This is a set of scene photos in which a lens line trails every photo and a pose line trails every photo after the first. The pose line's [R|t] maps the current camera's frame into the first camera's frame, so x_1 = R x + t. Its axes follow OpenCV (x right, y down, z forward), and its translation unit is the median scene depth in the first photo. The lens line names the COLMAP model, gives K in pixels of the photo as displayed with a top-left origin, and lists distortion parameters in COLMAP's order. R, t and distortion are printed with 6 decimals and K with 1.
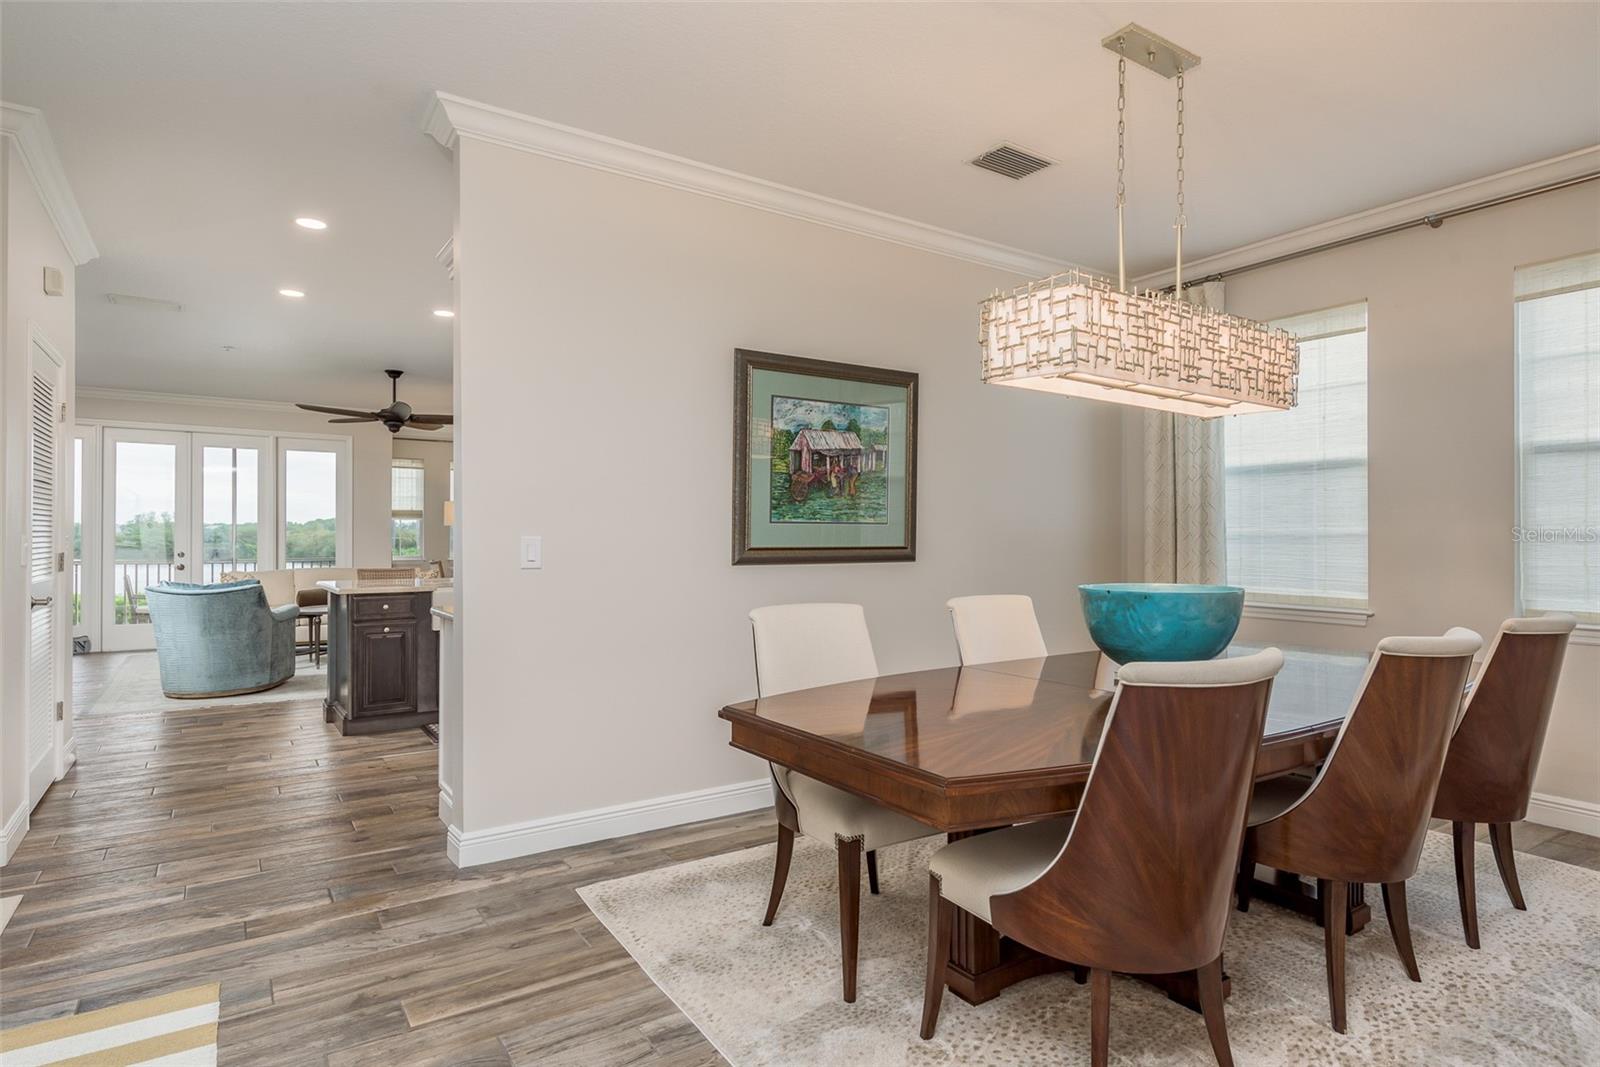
lens RADIAL K [[878.6, 0, 794.8], [0, 878.6, 538.5], [0, 0, 1]] dist [0.017343, -0.001257]
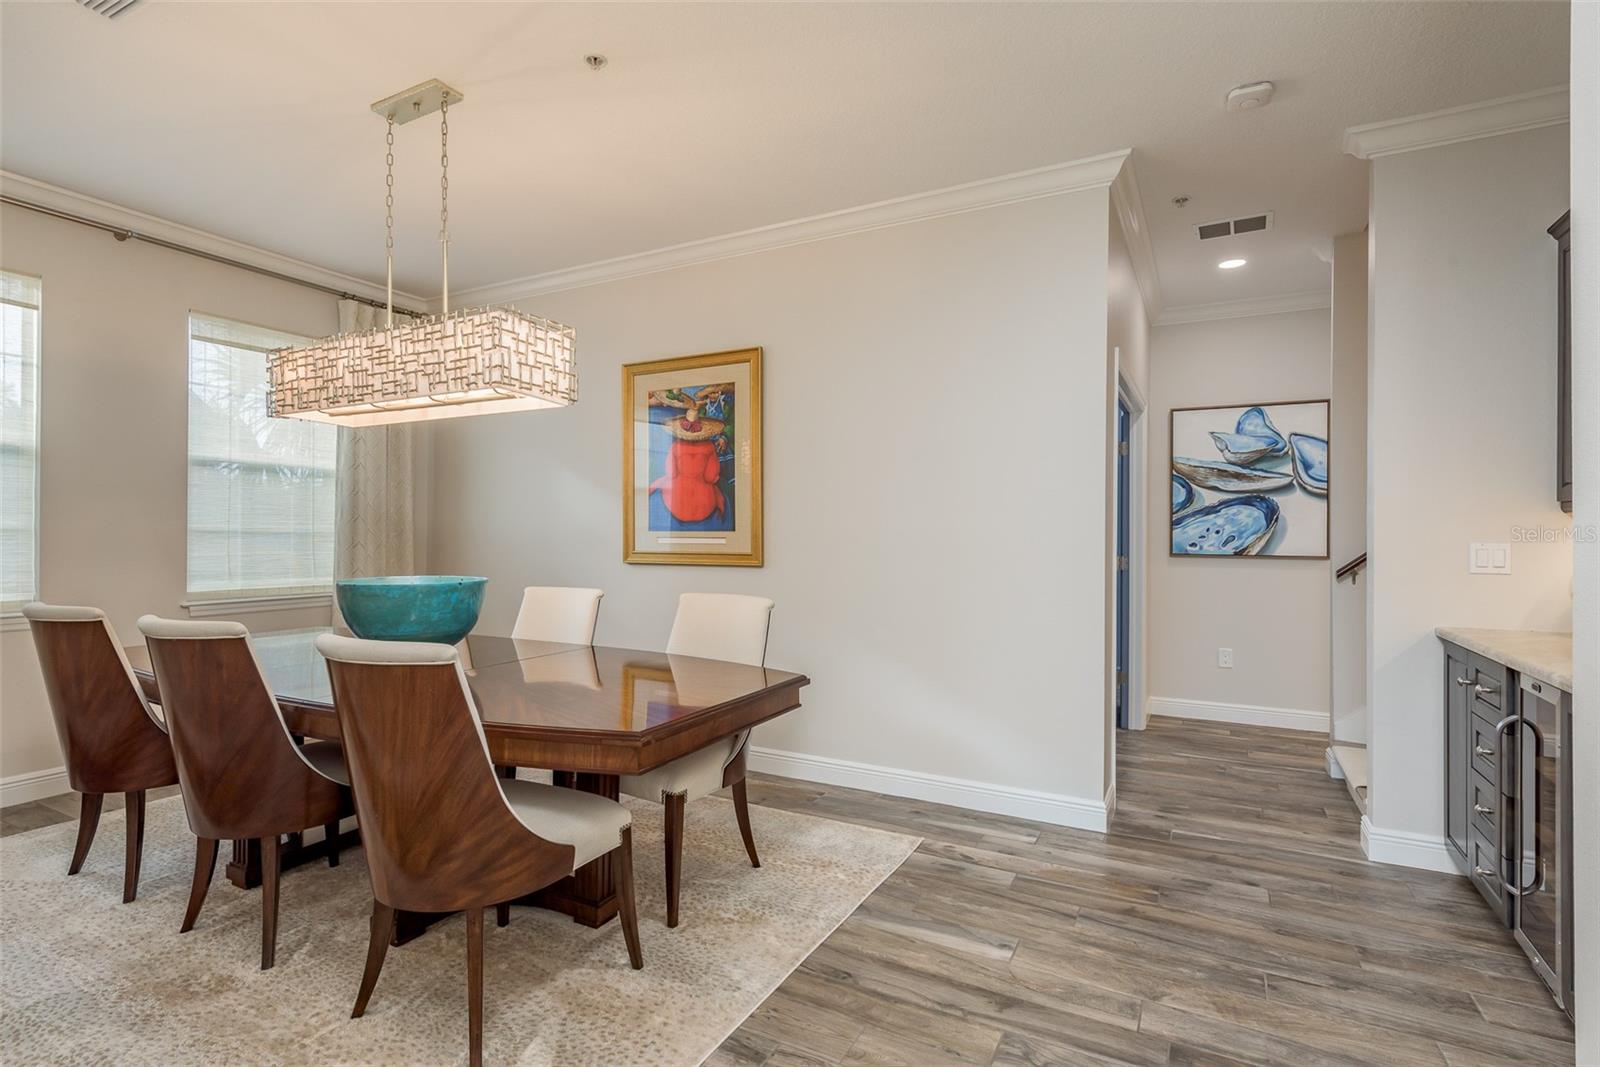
lens RADIAL K [[781.7, 0, 799.4], [0, 781.7, 543.2], [0, 0, 1]] dist [0.014084, -0.000395]
pose [[-0.486748, -0.011538, 0.873466, -0.567006], [-0.007436, 0.999931, 0.009065, -0.003957], [-0.873511, -0.002083, -0.486800, 0.852786]]
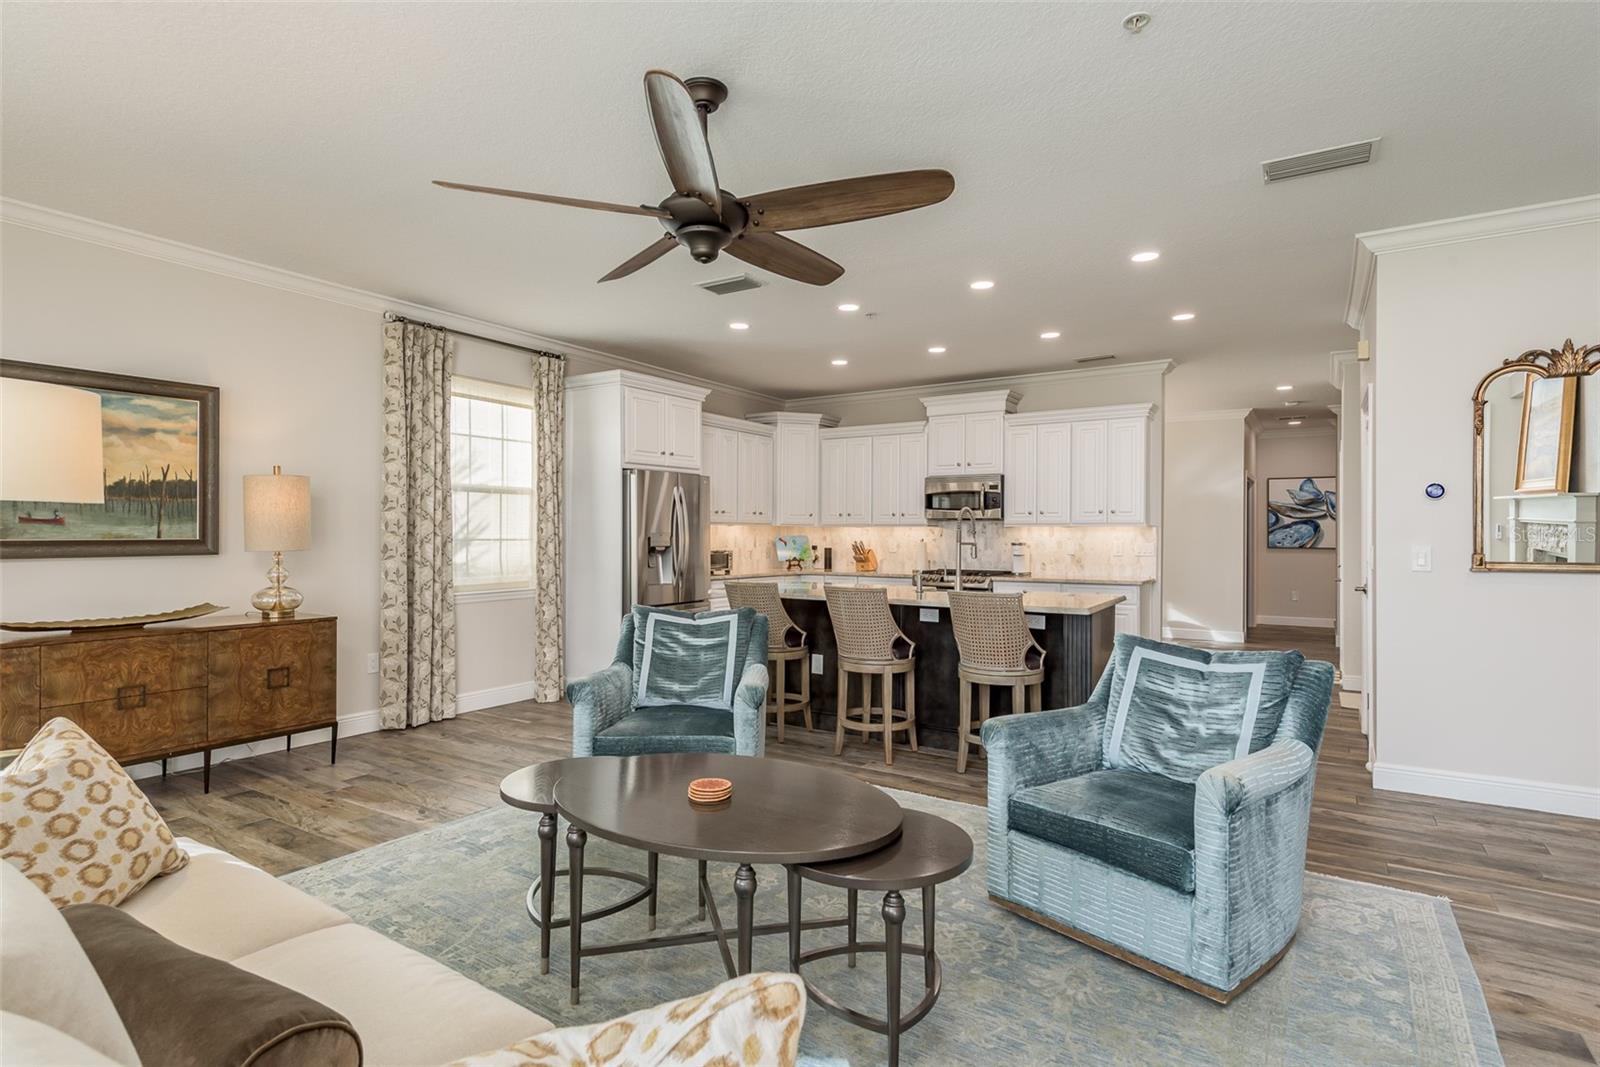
lens RADIAL K [[806.3, 0, 800.0], [0, 806.3, 533.5], [0, 0, 1]] dist [0.013609, -0.000413]
pose [[-0.410596, -0.002588, 0.911814, -1.871520], [-0.006013, 0.999982, 0.000130, -0.019543], [-0.911798, -0.005429, -0.410604, 2.655402]]
